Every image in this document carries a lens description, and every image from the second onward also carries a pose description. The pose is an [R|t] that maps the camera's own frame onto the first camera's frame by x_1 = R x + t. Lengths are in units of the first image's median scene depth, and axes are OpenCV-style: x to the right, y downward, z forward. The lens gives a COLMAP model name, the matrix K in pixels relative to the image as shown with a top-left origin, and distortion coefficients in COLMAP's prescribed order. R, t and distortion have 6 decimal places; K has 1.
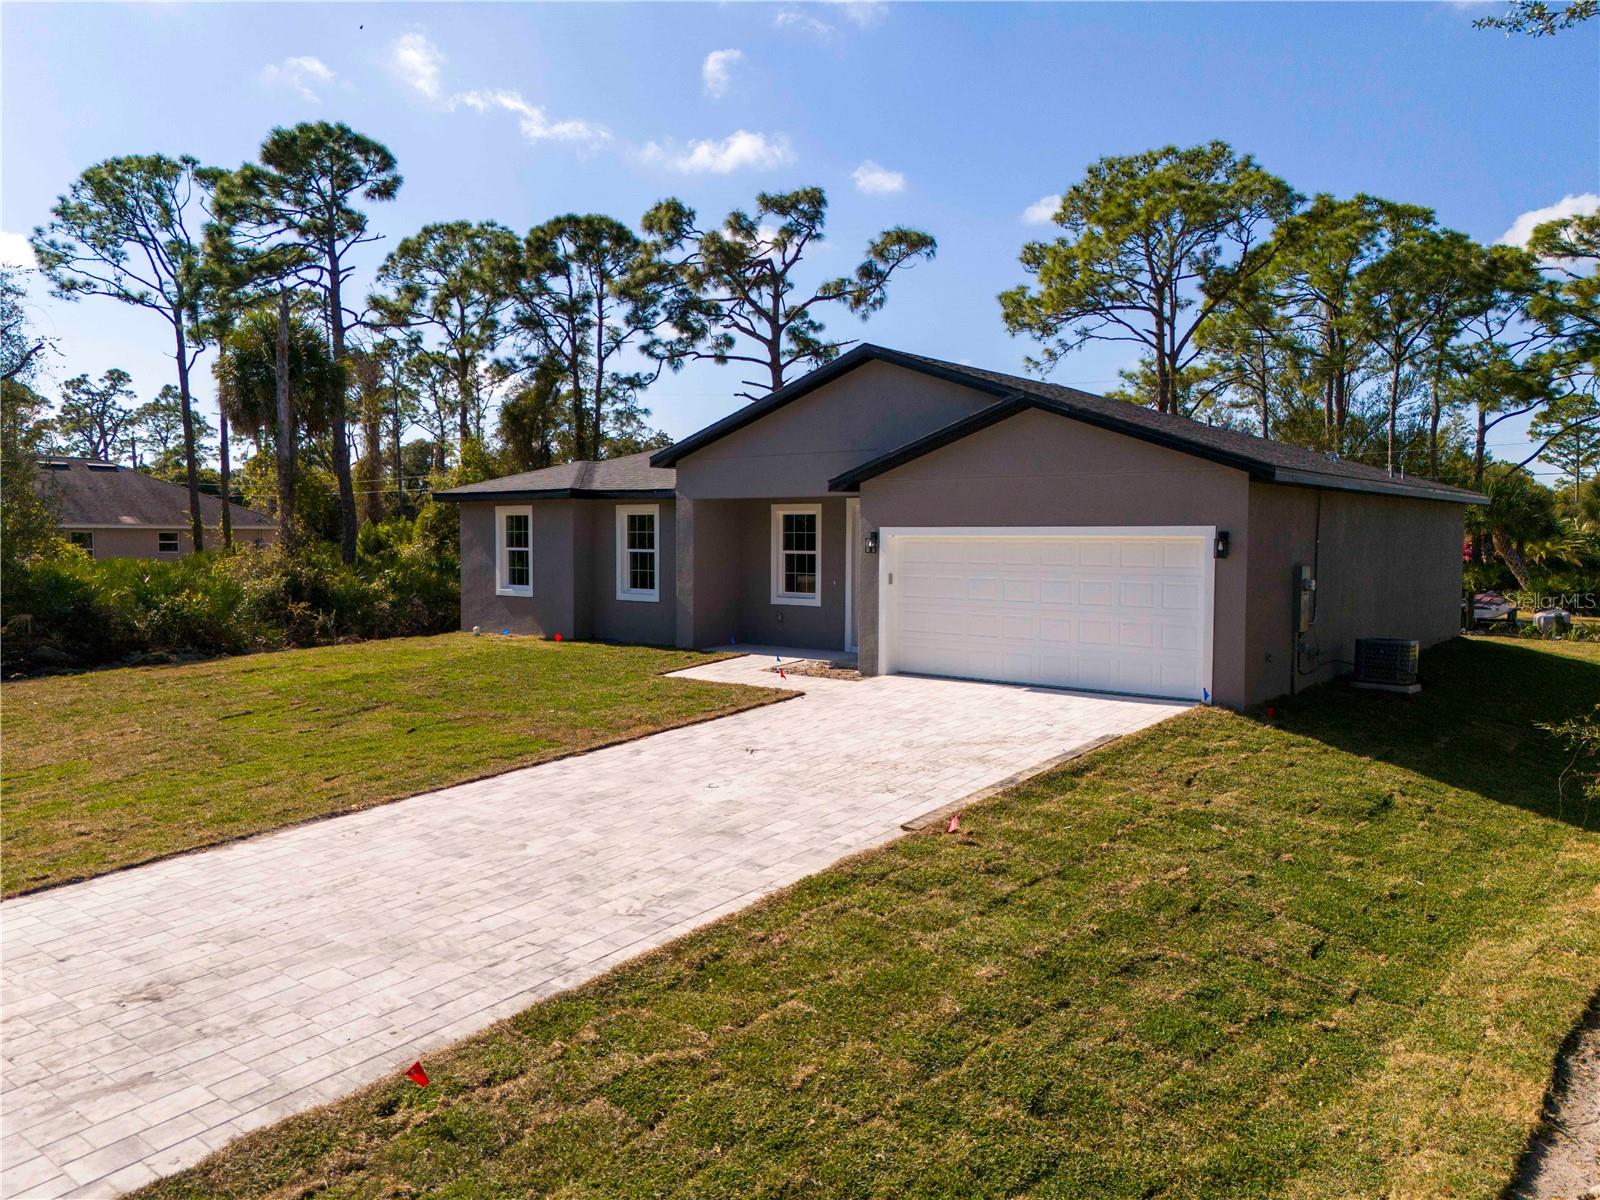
lens RADIAL K [[1177.5, 0, 800.0], [0, 1177.5, 600.0], [0, 0, 1]] dist [0.065278, -0.062634]
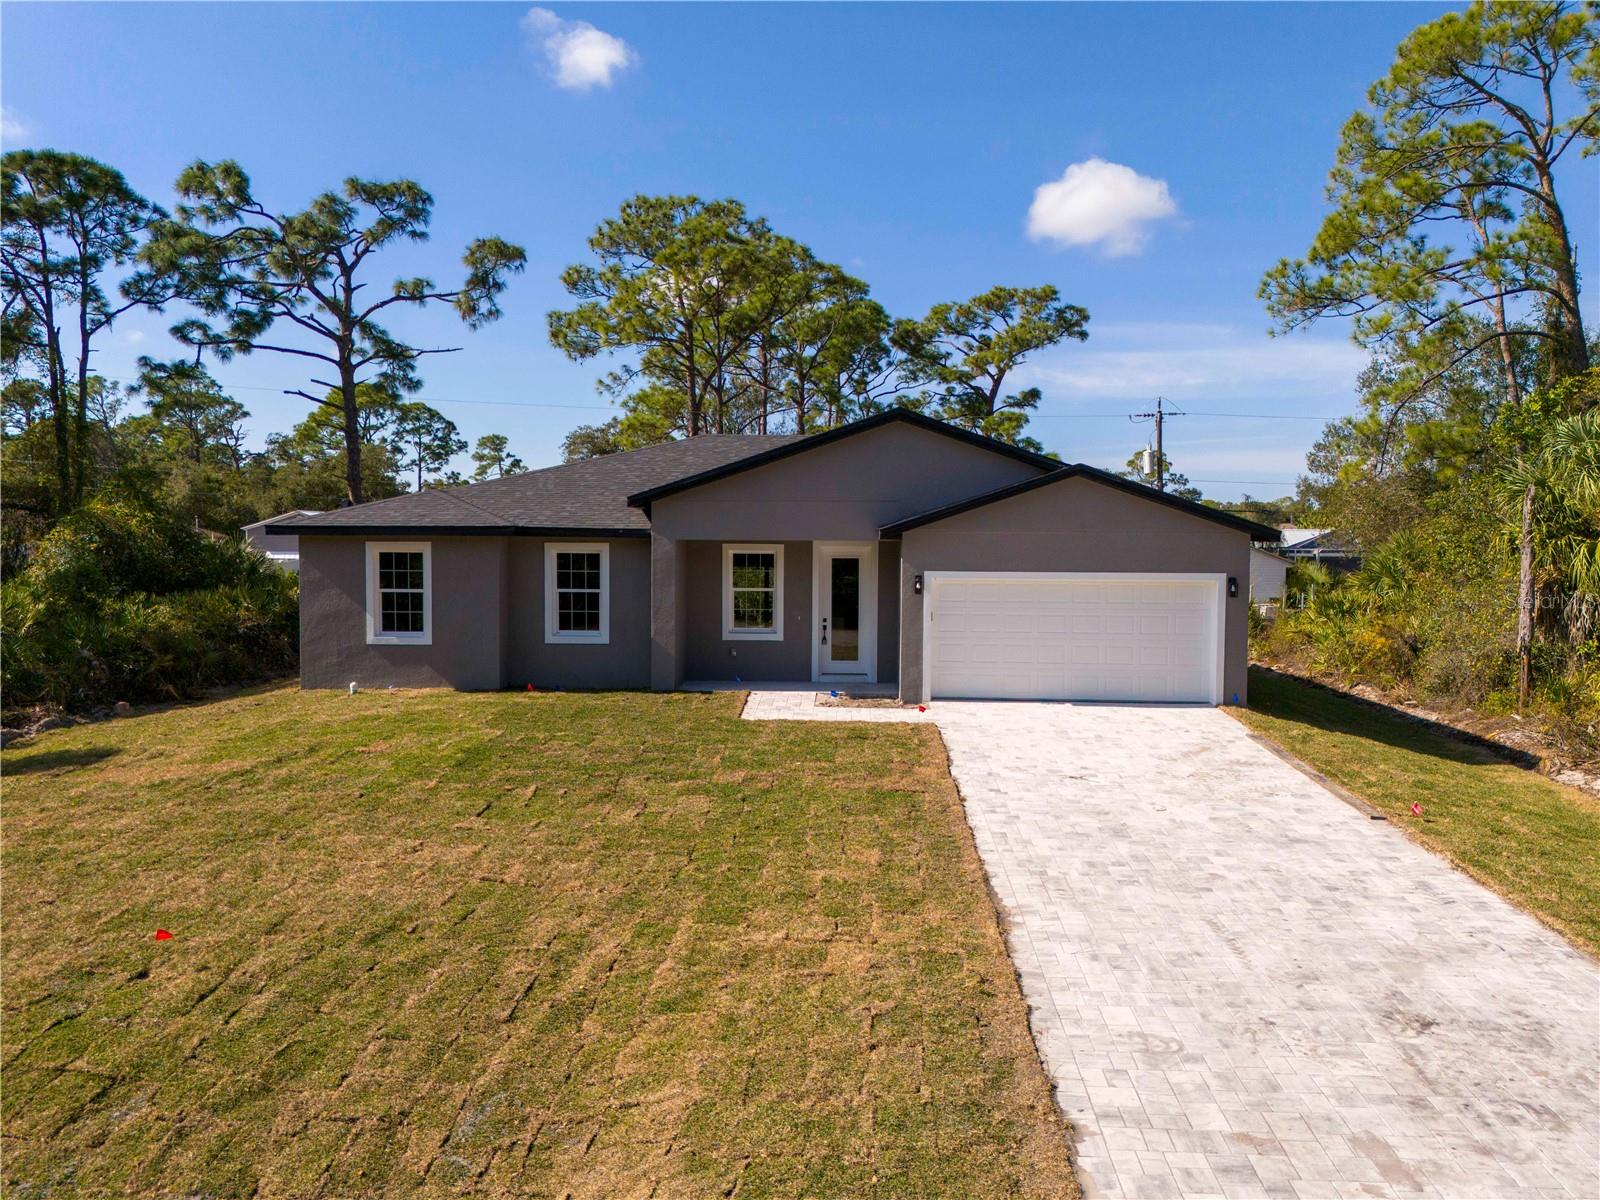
lens RADIAL K [[1177.5, 0, 800.0], [0, 1177.5, 600.0], [0, 0, 1]] dist [0.065278, -0.062634]
pose [[0.809098, -0.032251, 0.586788, -0.510502], [0.029980, 0.999458, 0.013593, -0.038938], [-0.586908, 0.006594, 0.809627, 0.112399]]
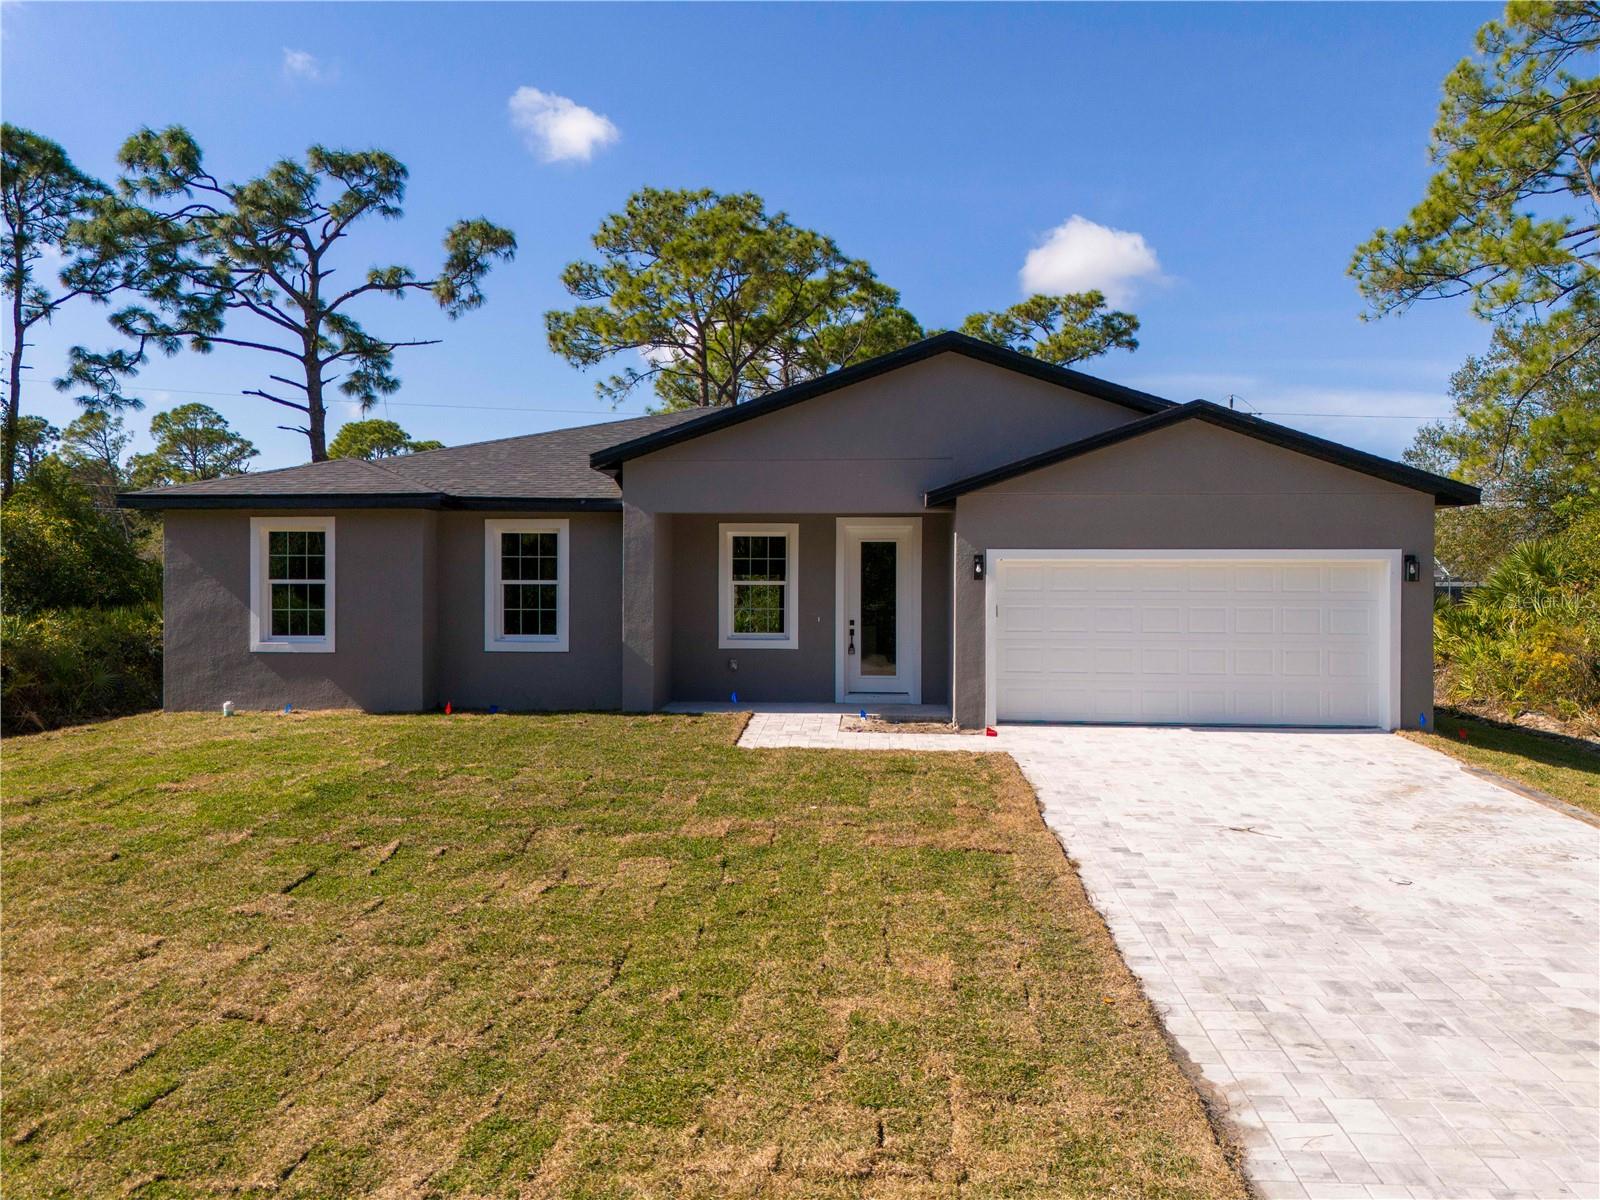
lens RADIAL K [[1177.5, 0, 800.0], [0, 1177.5, 600.0], [0, 0, 1]] dist [0.065278, -0.062634]
pose [[0.822203, -0.009424, 0.569116, -0.383214], [0.032303, 0.999024, -0.030125, -0.003338], [-0.568277, 0.043153, 0.821705, 0.282832]]
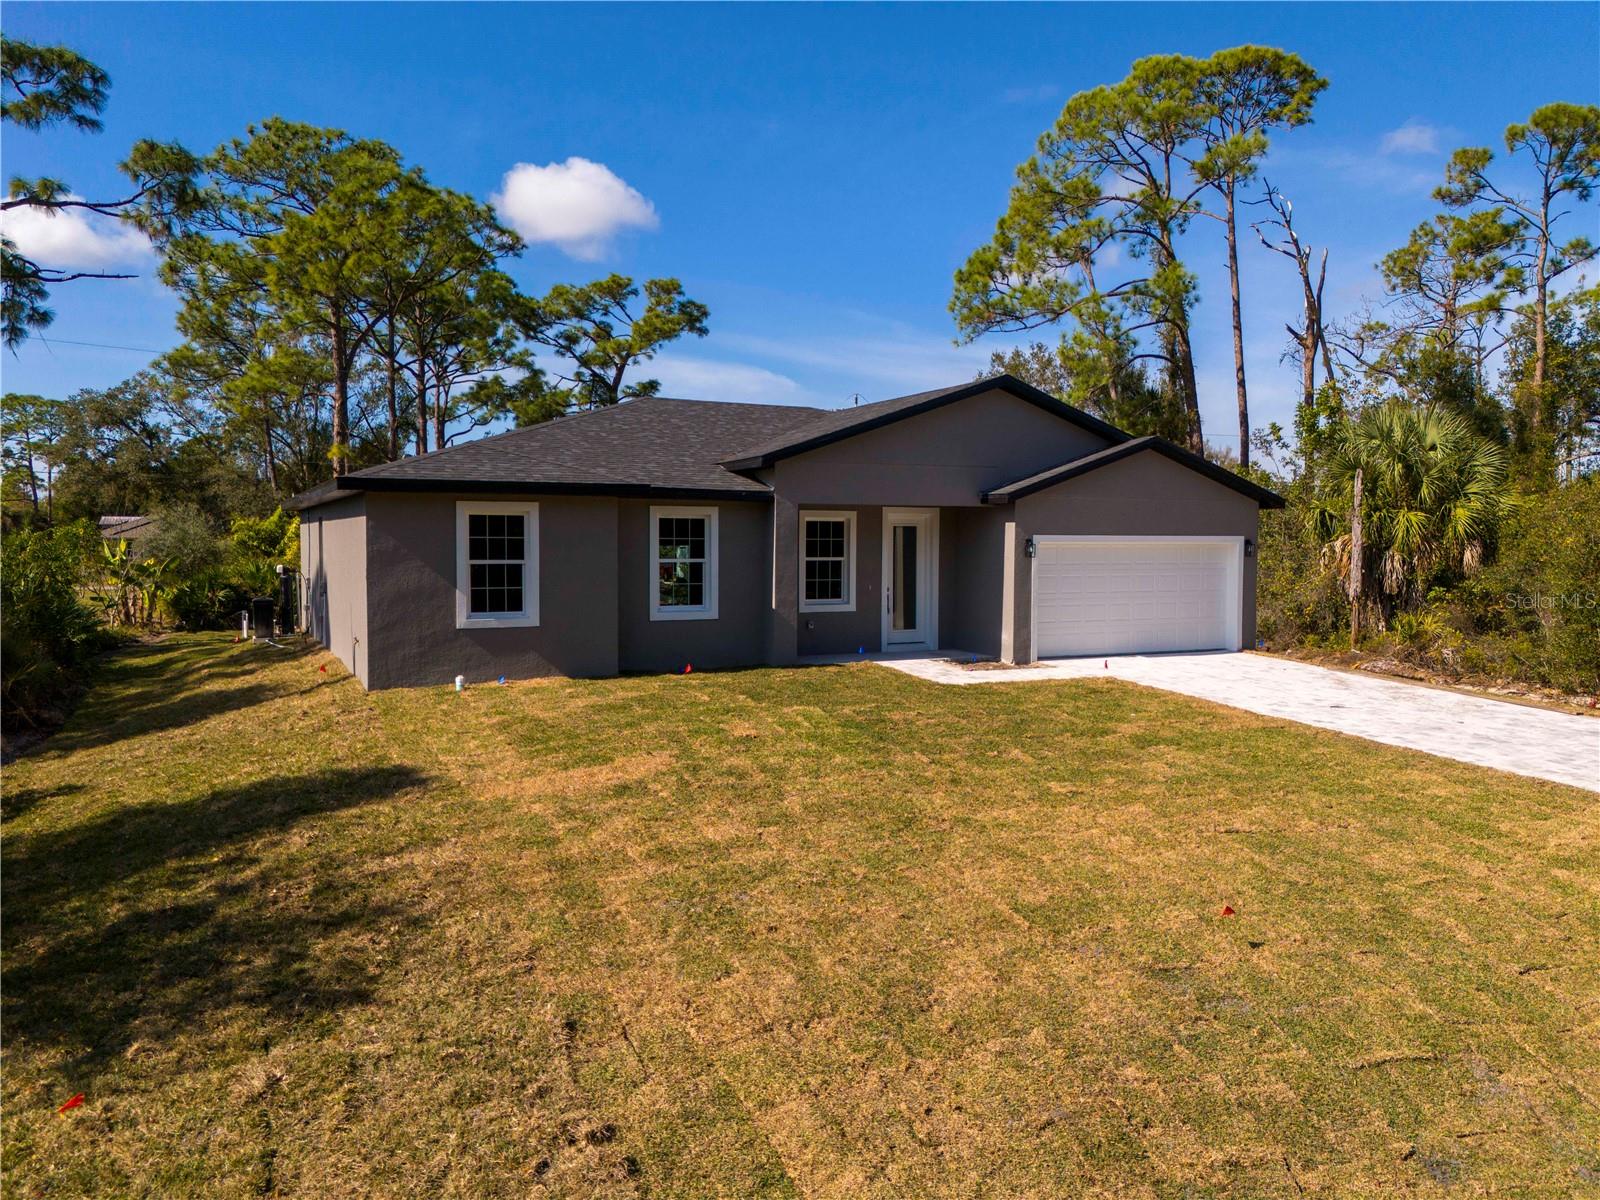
lens RADIAL K [[1181.0, 0, 801.2], [0, 1181.0, 607.7], [0, 0, 1]] dist [0.055487, -0.055265]
pose [[0.419785, -0.054004, 0.906016, -0.805861], [0.048856, 0.998126, 0.036858, -0.032662], [-0.906308, 0.028792, 0.421637, 0.525538]]
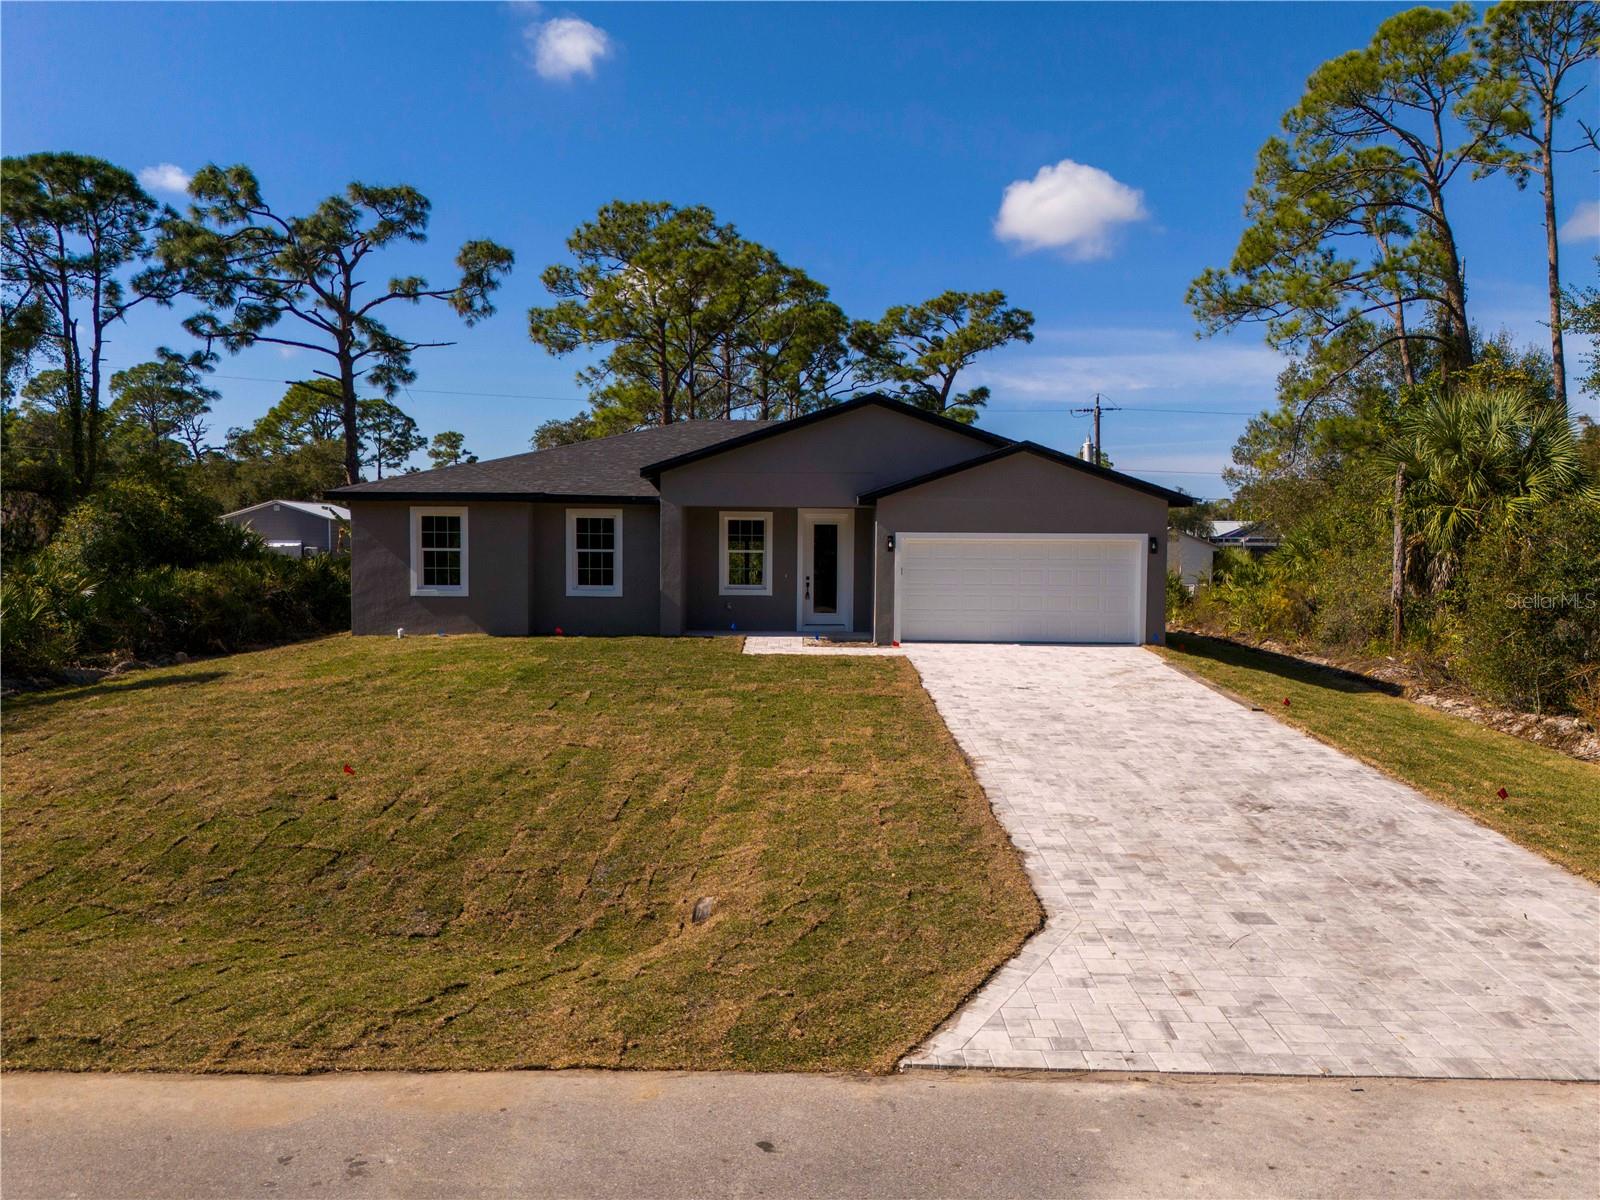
lens RADIAL K [[1177.5, 0, 800.0], [0, 1177.5, 600.0], [0, 0, 1]] dist [0.065278, -0.062634]
pose [[0.782786, -0.031541, 0.621491, -0.621785], [0.029968, 0.999467, 0.012979, -0.004044], [-0.621569, 0.008465, 0.783314, 0.018544]]
